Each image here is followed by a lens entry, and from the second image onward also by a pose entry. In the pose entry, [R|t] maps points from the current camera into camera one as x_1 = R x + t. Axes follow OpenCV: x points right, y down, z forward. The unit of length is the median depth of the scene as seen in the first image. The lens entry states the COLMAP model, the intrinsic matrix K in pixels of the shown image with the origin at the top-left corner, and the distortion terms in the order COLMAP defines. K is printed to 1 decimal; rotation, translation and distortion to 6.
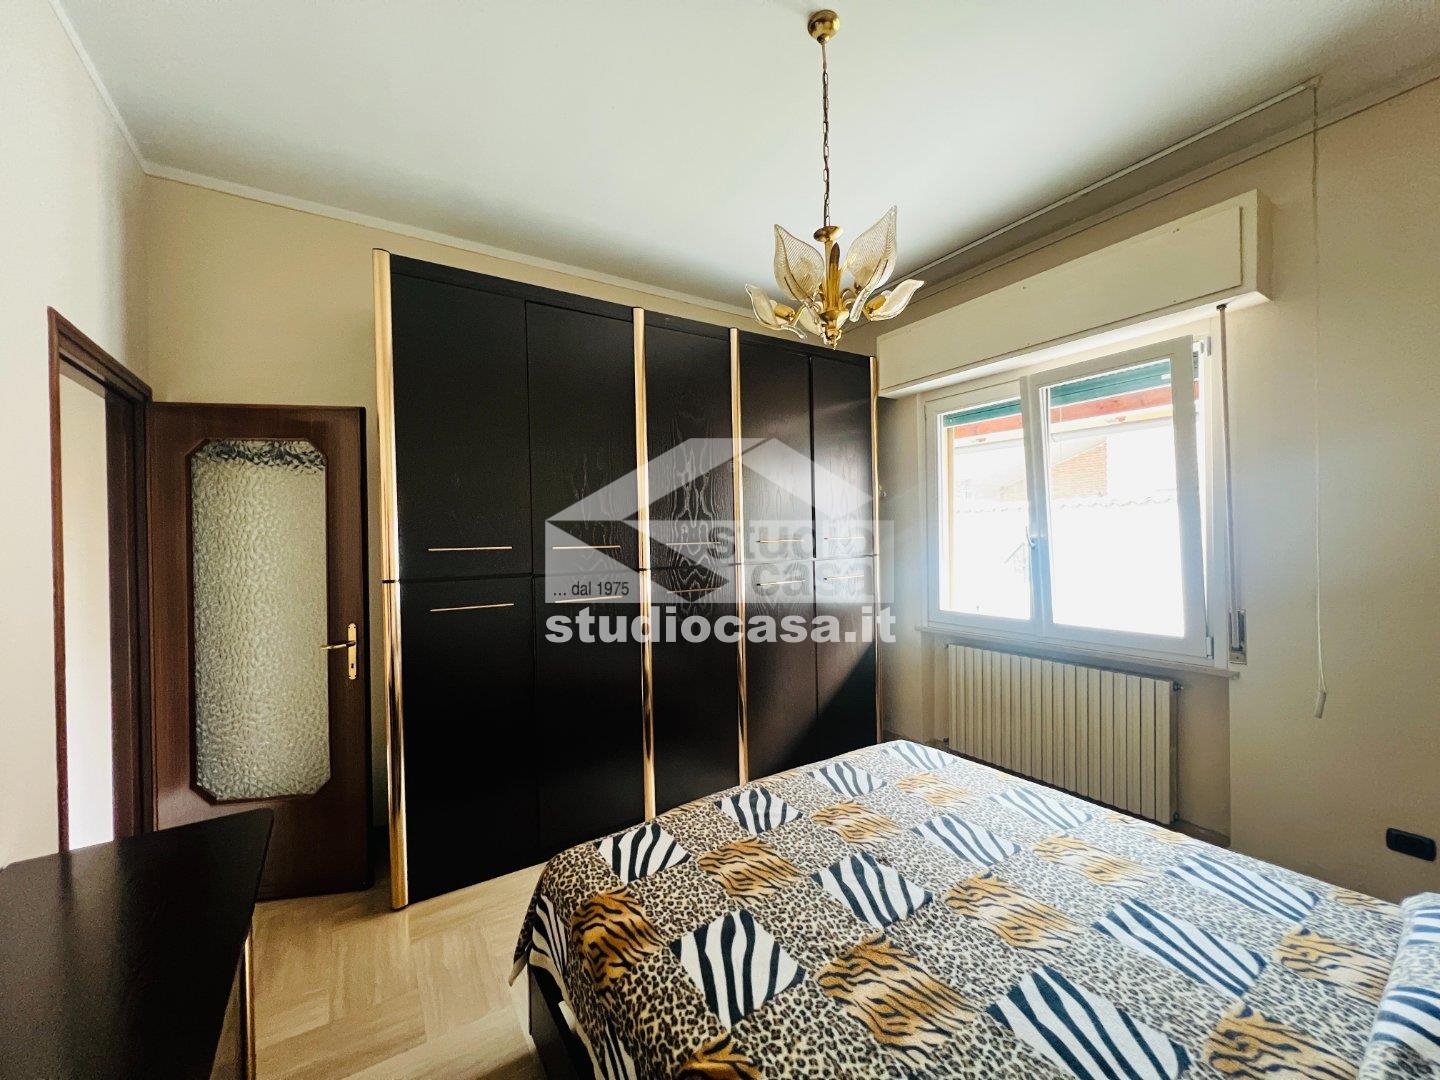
lens RADIAL K [[578.2, 0, 718.2], [0, 578.2, 540.7], [0, 0, 1]] dist [-0.000344, 0.000552]
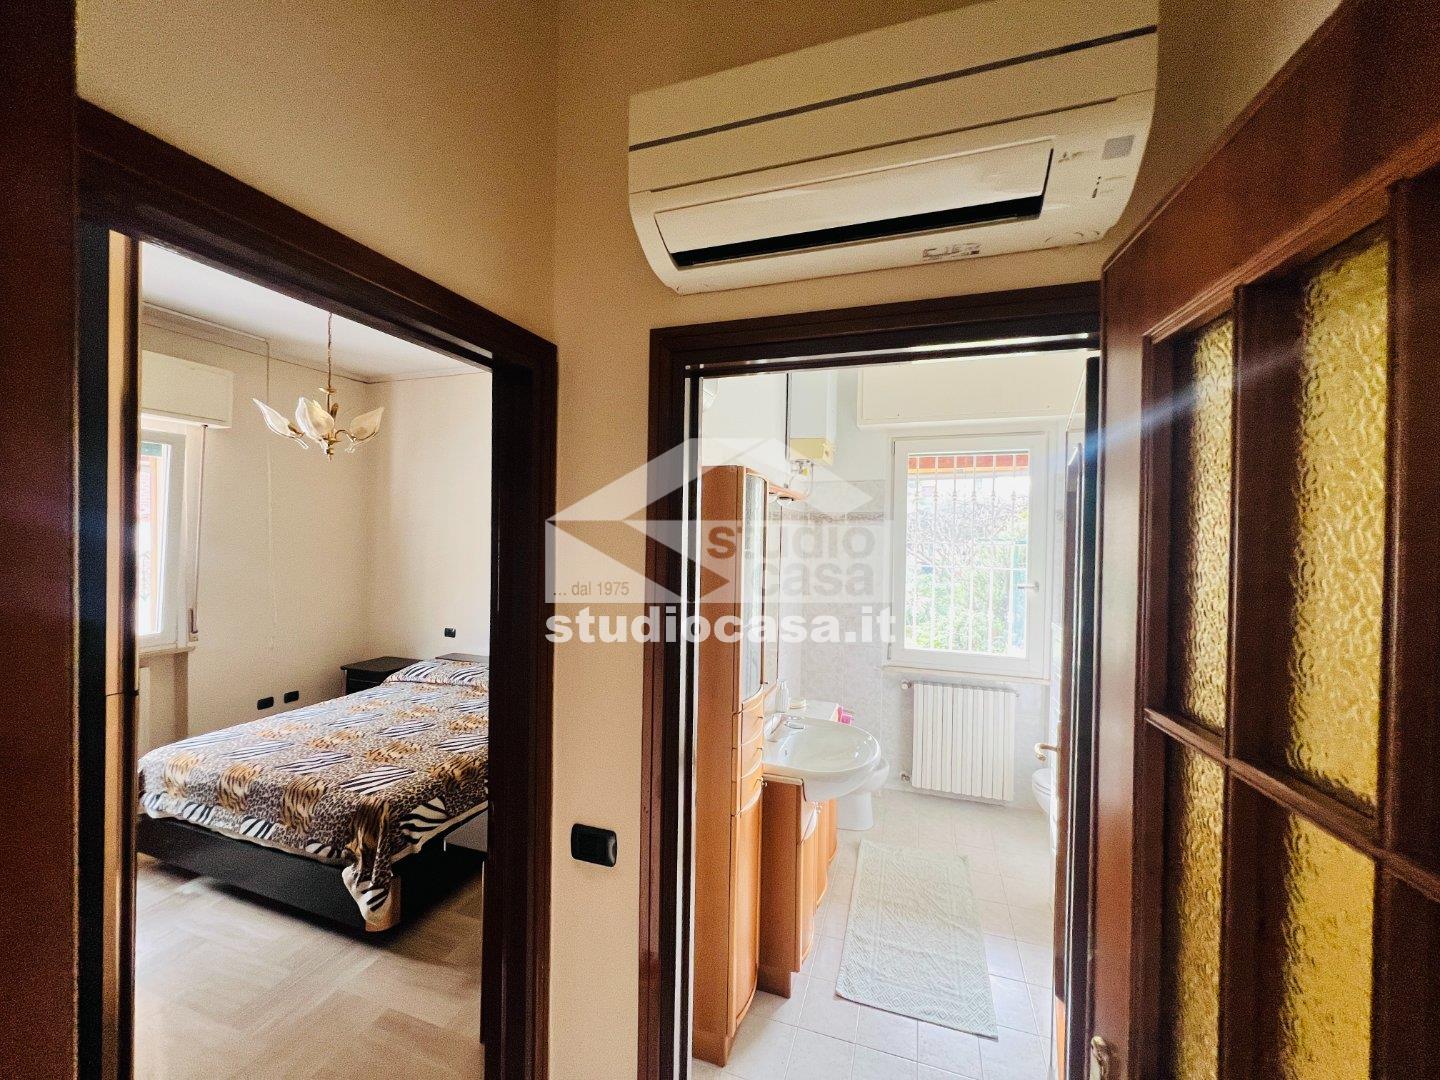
lens RADIAL K [[578.2, 0, 718.2], [0, 578.2, 540.7], [0, 0, 1]] dist [-0.000344, 0.000552]
pose [[-0.614513, -0.004412, 0.788895, -1.300778], [-0.001361, 0.999989, 0.004532, -0.081181], [-0.788906, 0.001711, -0.614512, 0.830726]]
